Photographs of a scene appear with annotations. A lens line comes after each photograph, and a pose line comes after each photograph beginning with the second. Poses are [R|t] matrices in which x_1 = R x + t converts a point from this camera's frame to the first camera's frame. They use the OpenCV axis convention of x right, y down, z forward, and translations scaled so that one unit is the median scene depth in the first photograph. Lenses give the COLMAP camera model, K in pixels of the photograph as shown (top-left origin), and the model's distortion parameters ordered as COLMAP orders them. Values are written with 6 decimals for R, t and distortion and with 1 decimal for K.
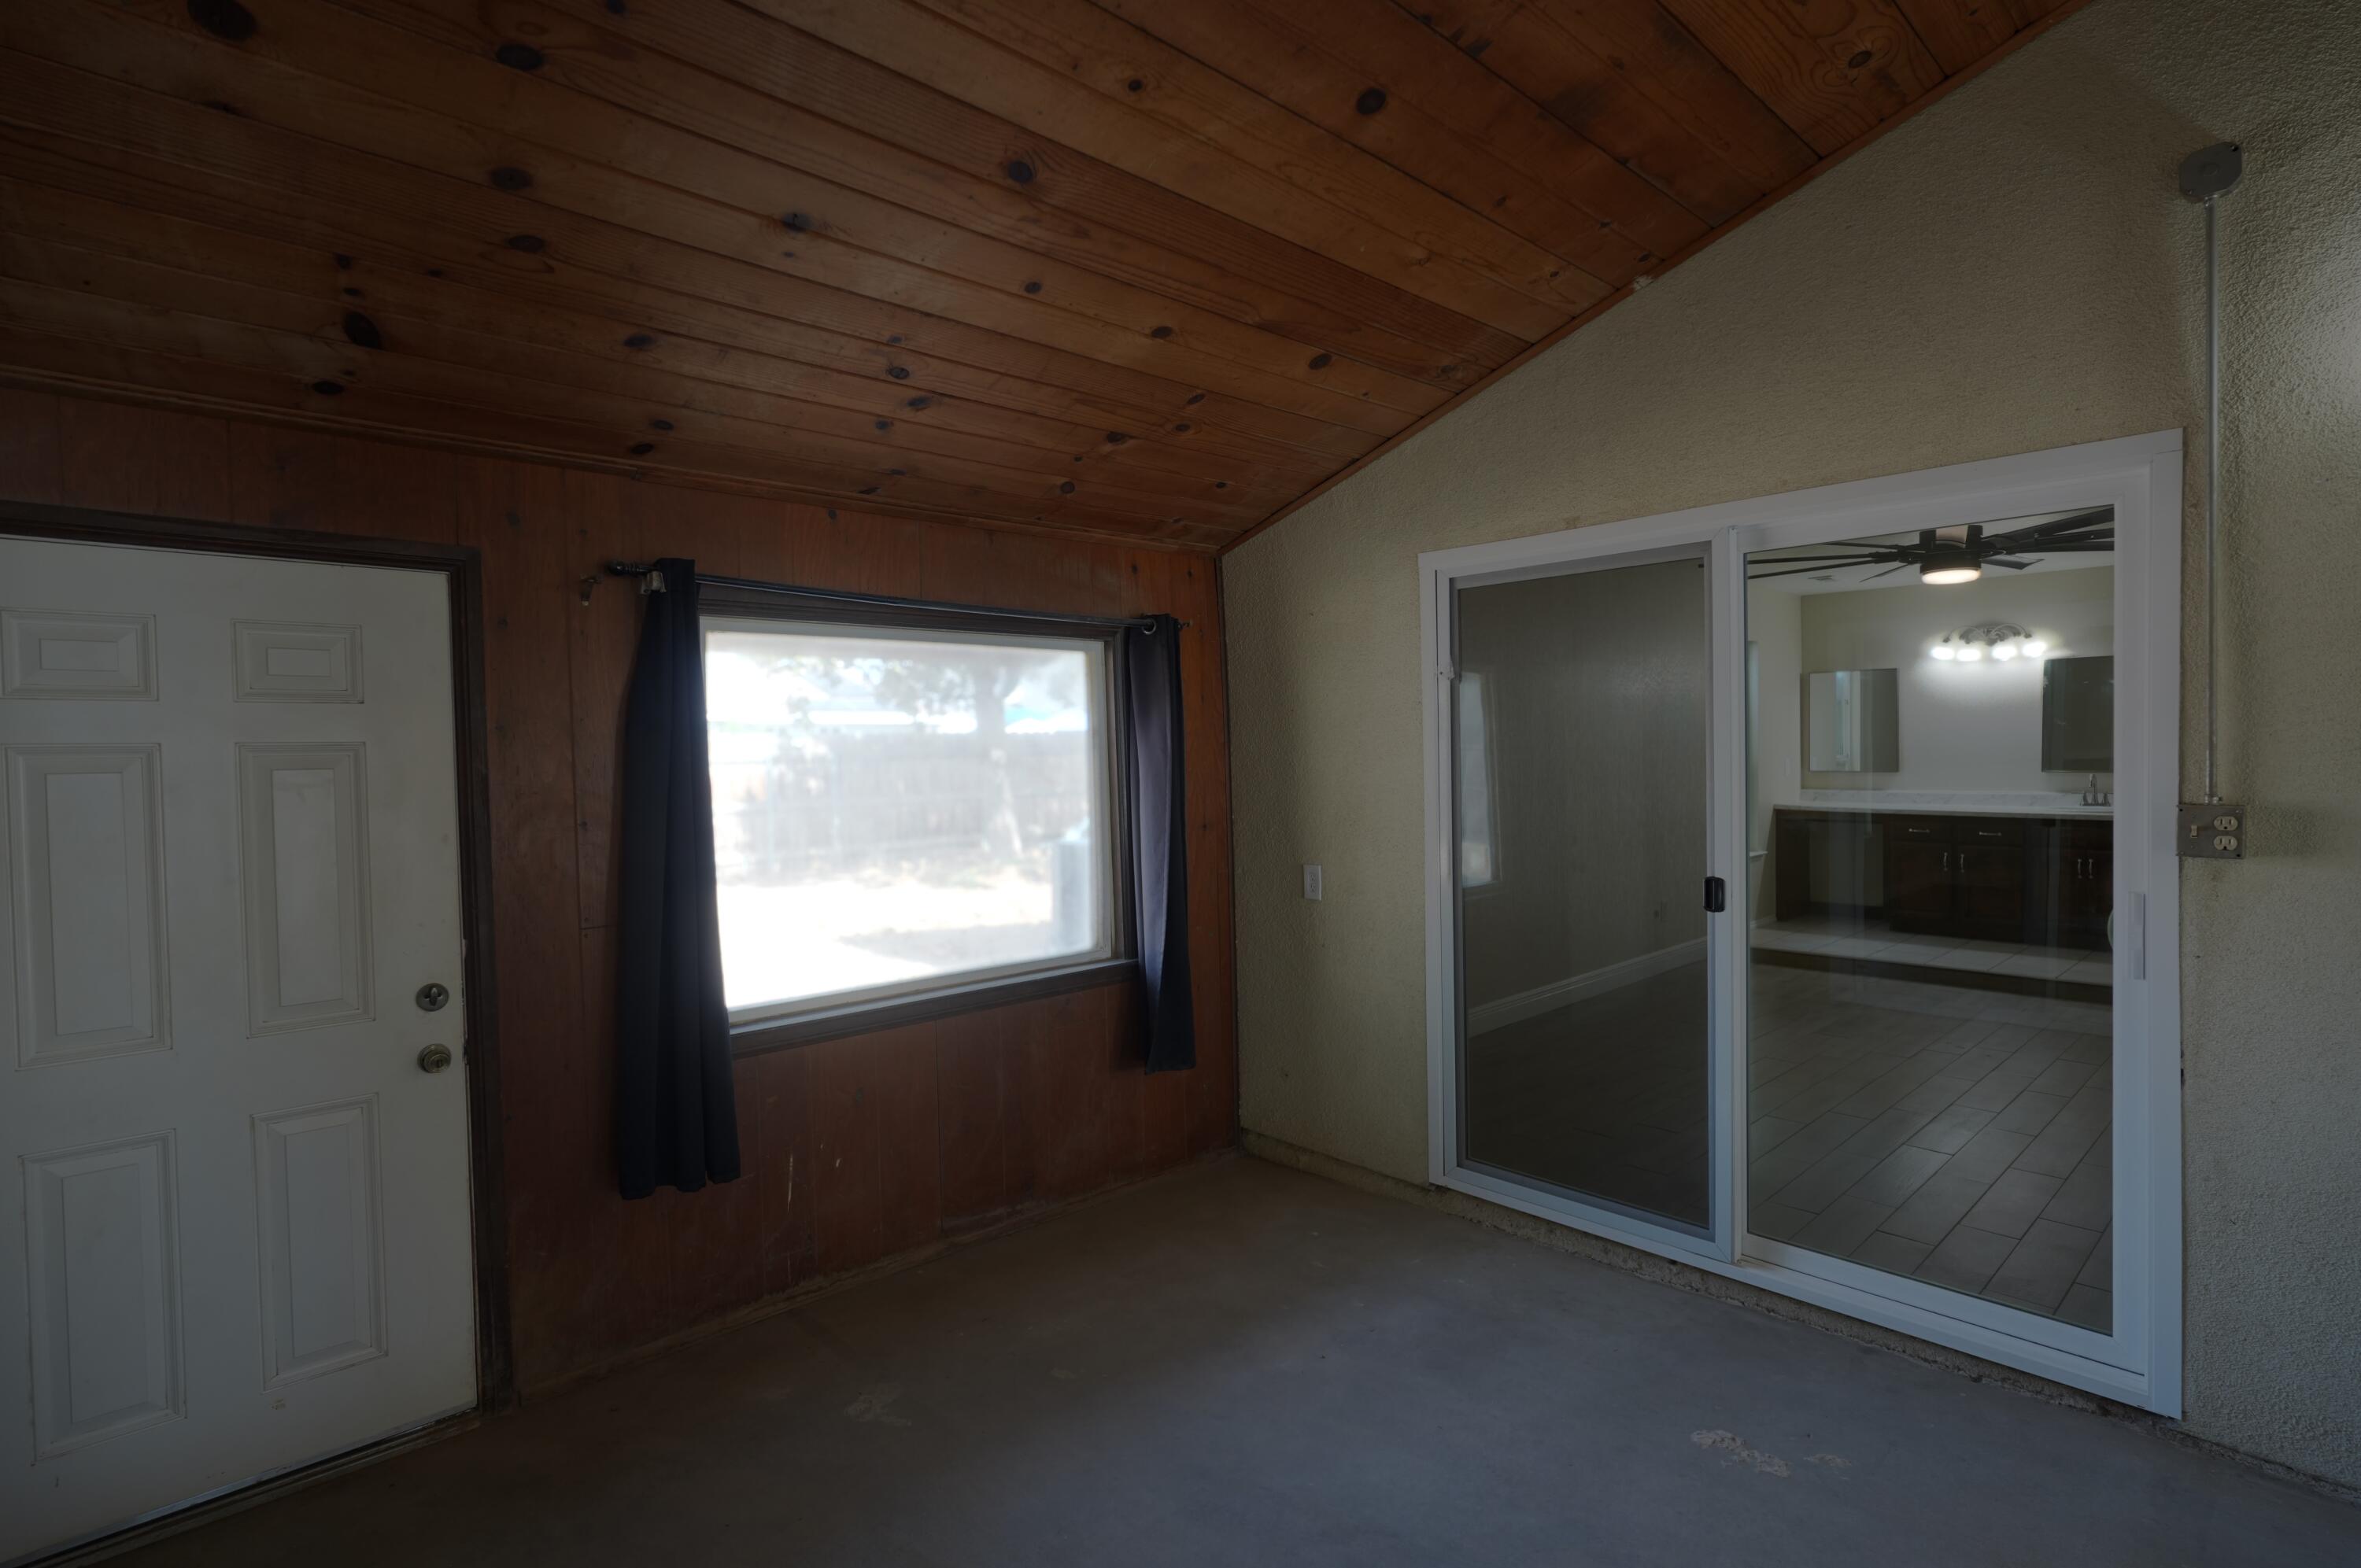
lens RADIAL K [[1125.8, 0, 1184.5], [0, 1125.8, 777.1], [0, 0, 1]] dist [-0.009705, 0.006178]
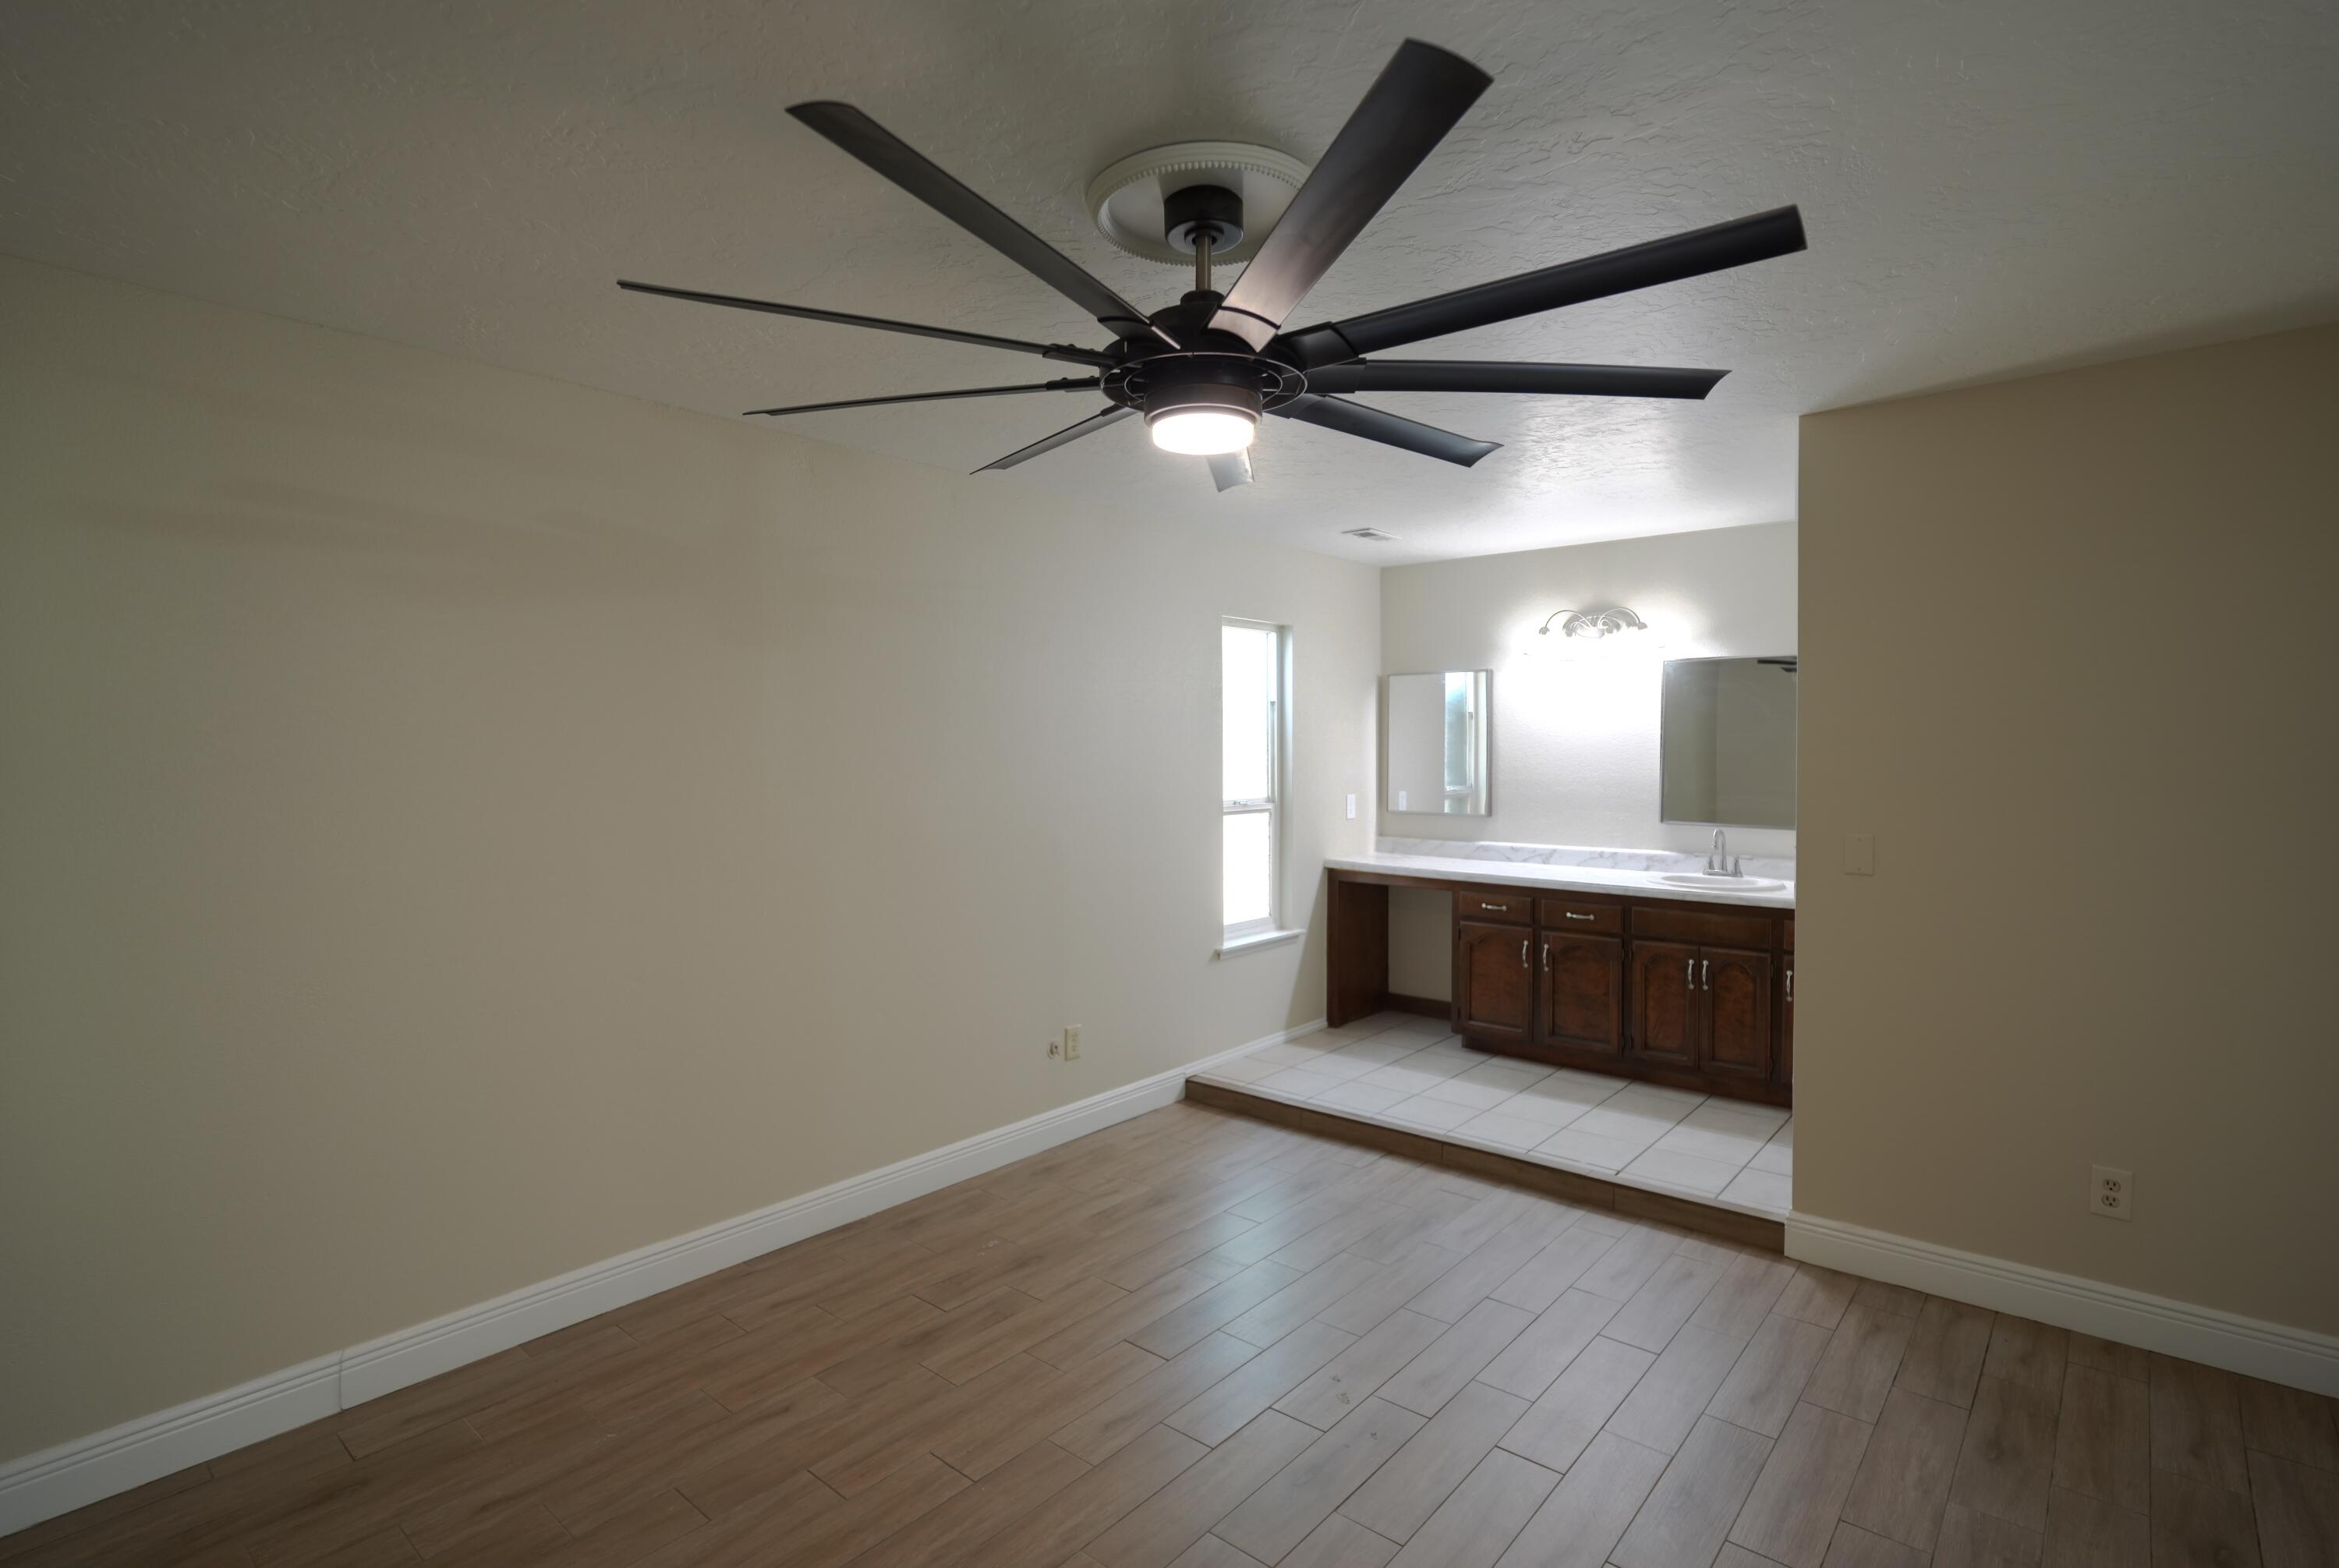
lens RADIAL K [[1115.5, 0, 1164.8], [0, 1115.5, 786.7], [0, 0, 1]] dist [-0.009705, 0.006178]
pose [[0.992580, 0.012916, 0.120908, 0.349973], [-0.012836, 0.999917, -0.001440, -0.019753], [-0.120916, -0.000122, 0.992663, 0.331187]]
